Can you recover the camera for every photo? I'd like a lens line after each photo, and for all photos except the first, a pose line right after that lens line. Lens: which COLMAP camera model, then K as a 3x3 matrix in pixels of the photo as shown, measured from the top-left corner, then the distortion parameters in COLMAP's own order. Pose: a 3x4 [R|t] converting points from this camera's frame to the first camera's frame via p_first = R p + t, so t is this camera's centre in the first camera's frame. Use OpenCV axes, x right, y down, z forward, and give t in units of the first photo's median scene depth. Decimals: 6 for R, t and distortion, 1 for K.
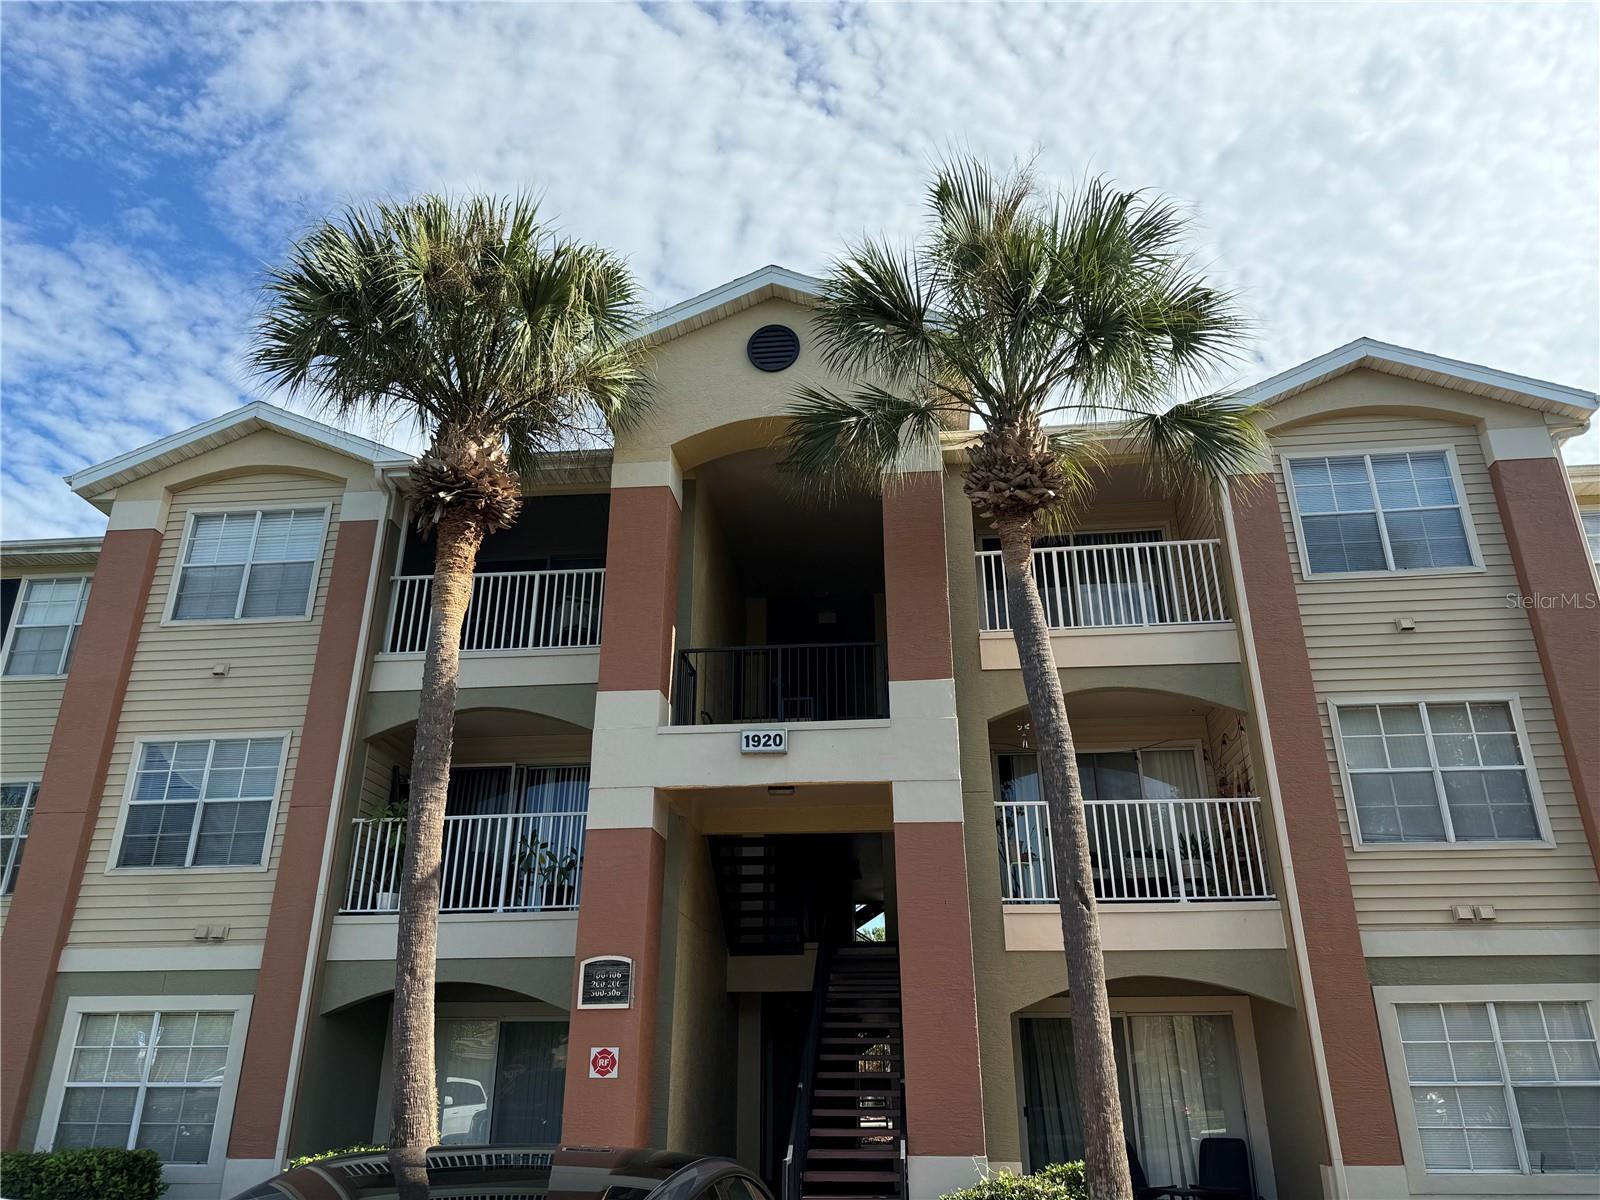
lens RADIAL K [[1130.3, 0, 807.1], [0, 1130.3, 601.5], [0, 0, 1]] dist [0.063377, -0.082225]
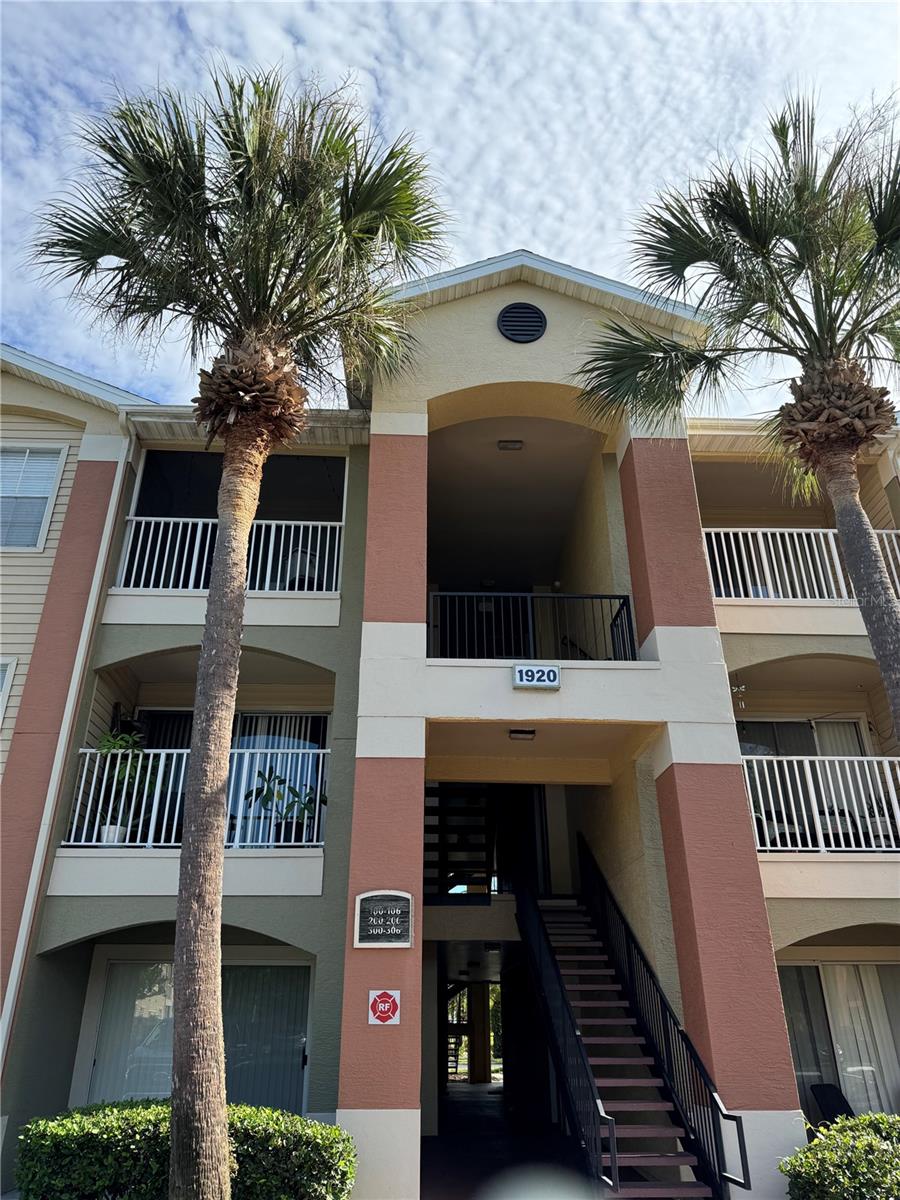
lens RADIAL K [[847.7, 0, 438.0], [0, 847.7, 593.4], [0, 0, 1]] dist [0.063377, -0.082225]
pose [[0.991197, 0.061243, 0.117383, -0.197431], [-0.052892, 0.995929, -0.072990, 0.099611], [-0.121375, 0.066139, 0.990401, 0.239533]]
